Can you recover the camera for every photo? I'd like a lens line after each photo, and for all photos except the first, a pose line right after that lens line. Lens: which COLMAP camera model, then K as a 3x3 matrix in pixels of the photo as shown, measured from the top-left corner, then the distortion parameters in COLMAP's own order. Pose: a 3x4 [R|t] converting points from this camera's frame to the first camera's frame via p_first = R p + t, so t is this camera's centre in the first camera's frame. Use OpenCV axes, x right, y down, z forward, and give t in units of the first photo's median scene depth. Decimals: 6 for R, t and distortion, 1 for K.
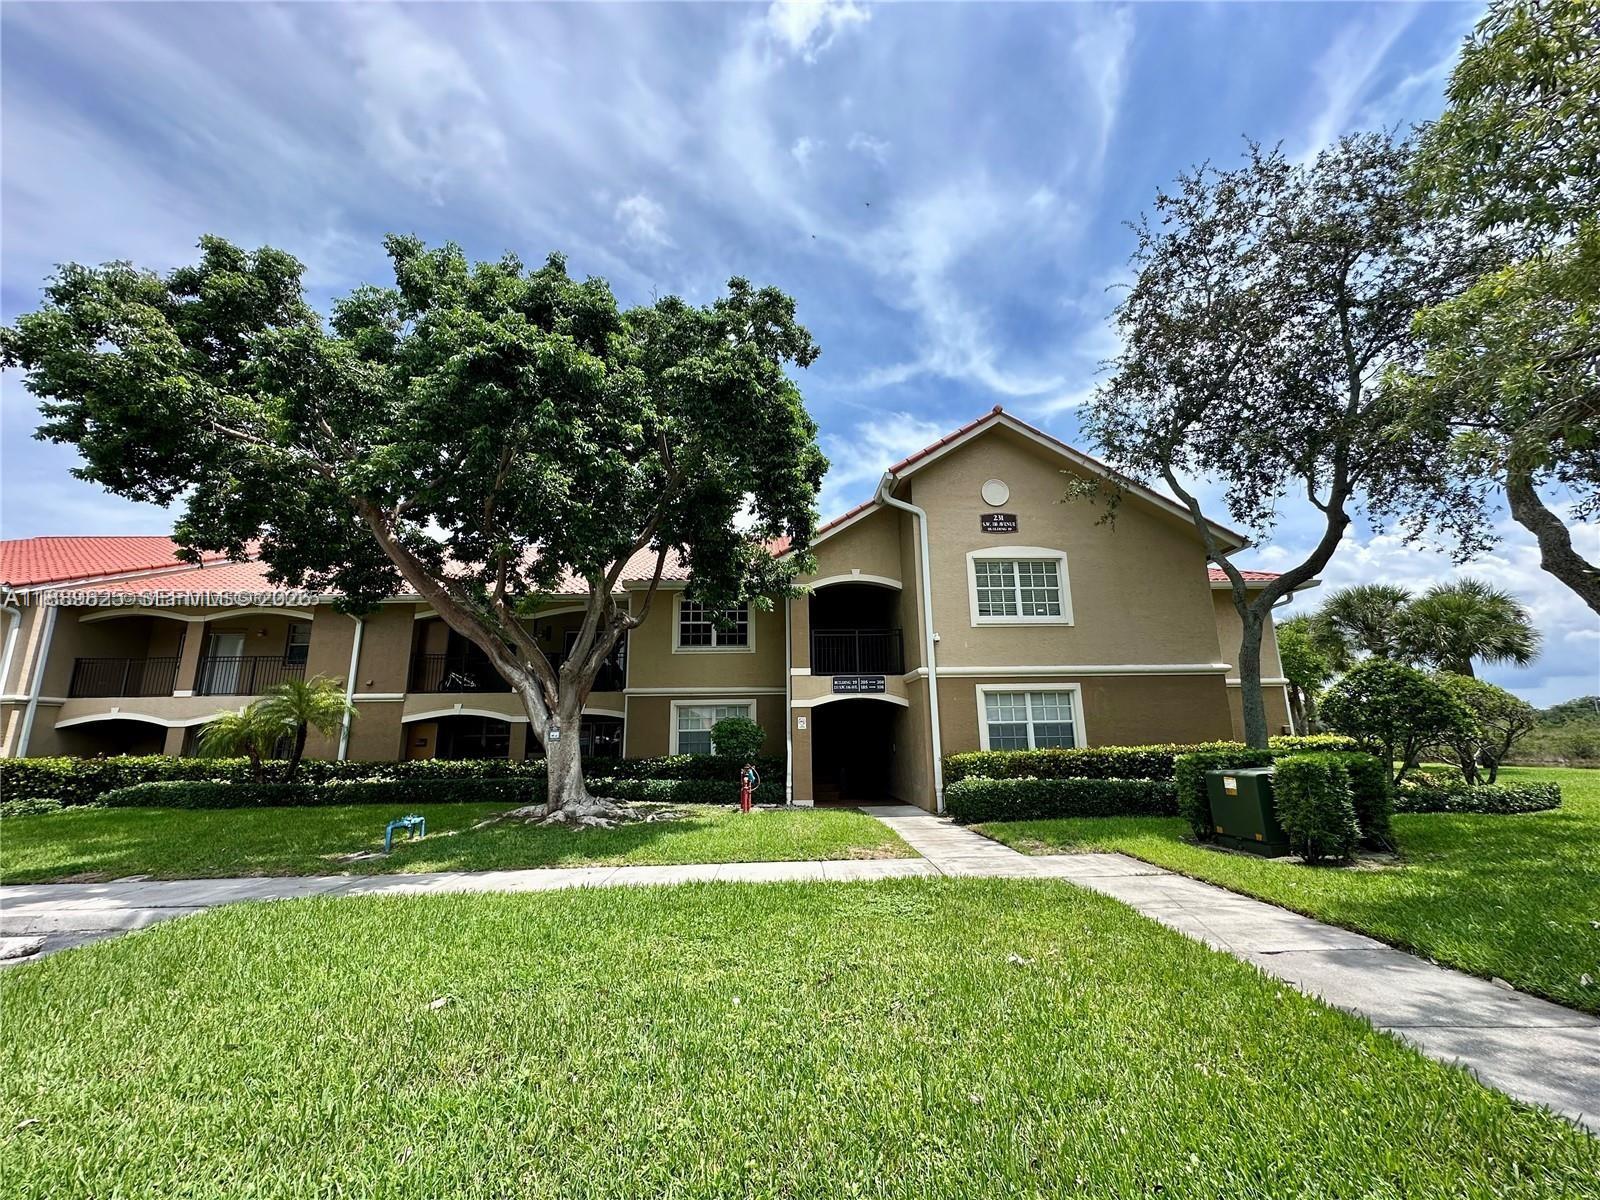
lens RADIAL K [[641.6, 0, 801.8], [0, 641.6, 602.8], [0, 0, 1]] dist [0.000244, 0.000243]
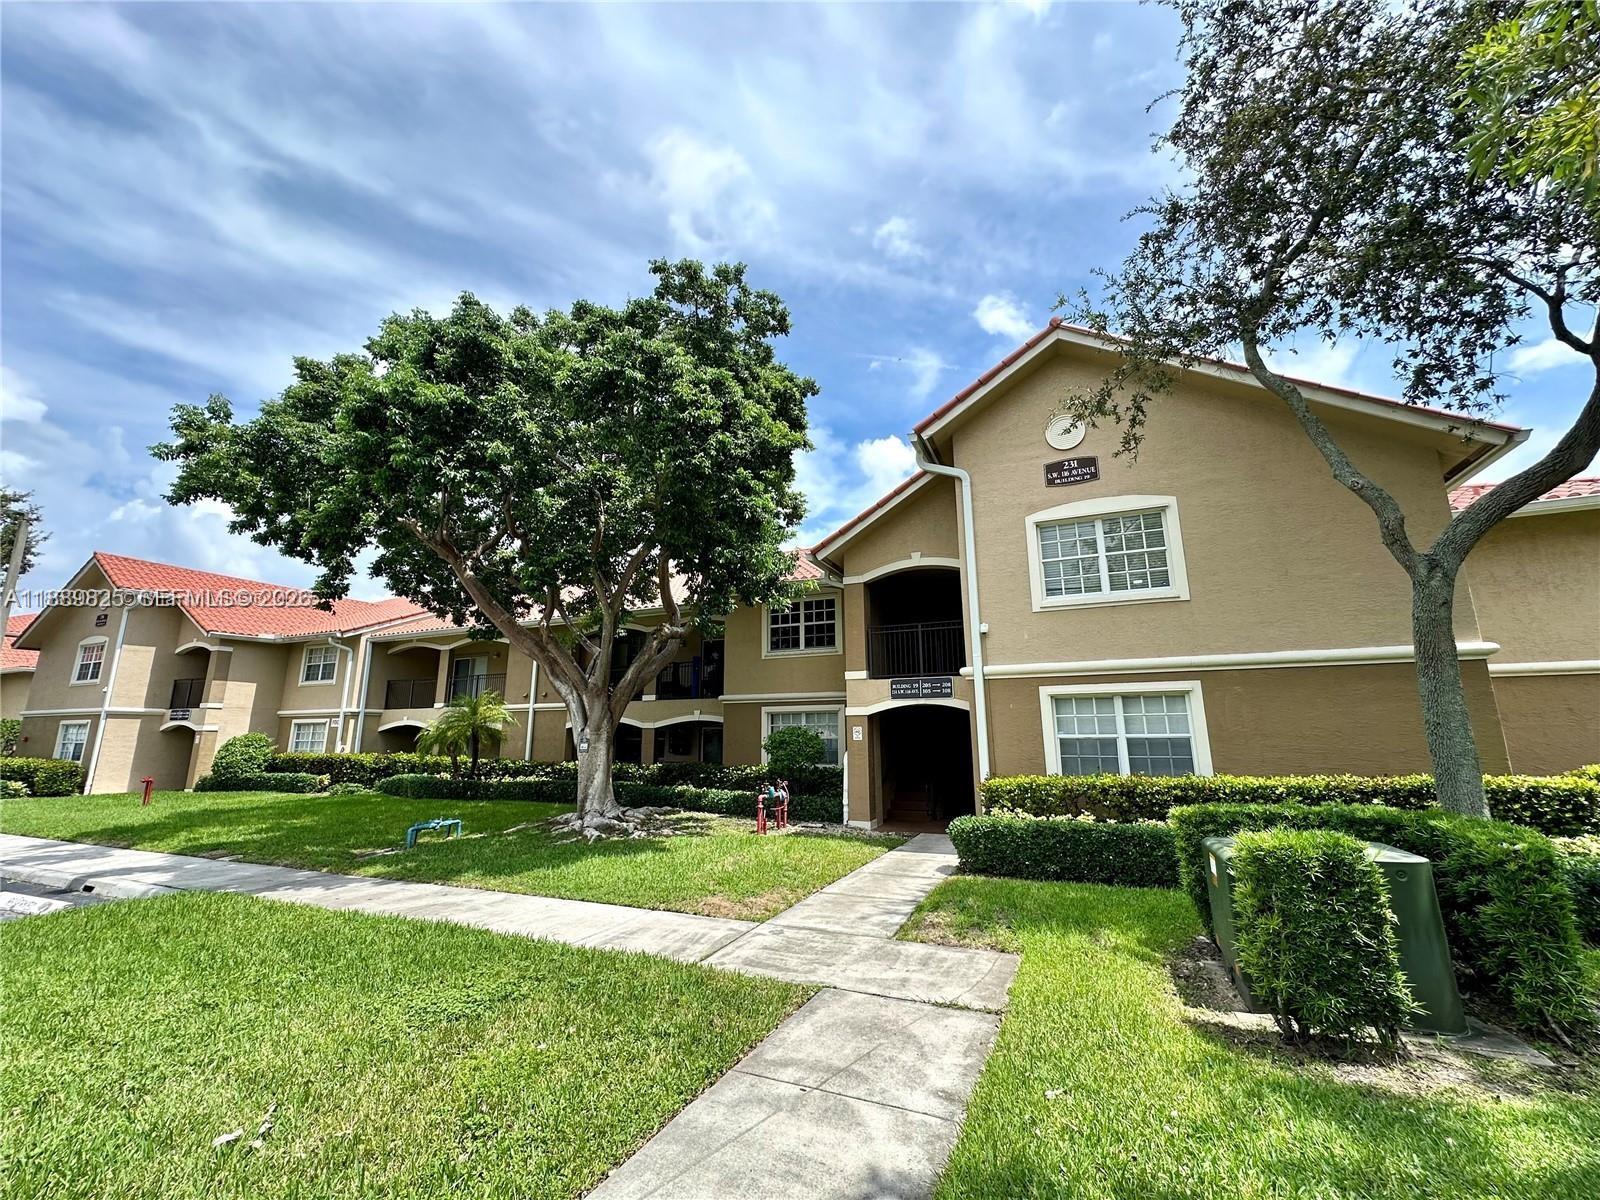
lens RADIAL K [[641.6, 0, 797.9], [0, 641.6, 601.8], [0, 0, 1]] dist [0.000244, 0.000243]
pose [[0.898213, -0.081147, -0.432004, 0.332709], [0.084496, 0.996358, -0.011473, 0.010184], [0.431362, -0.026198, 0.901798, 0.176592]]
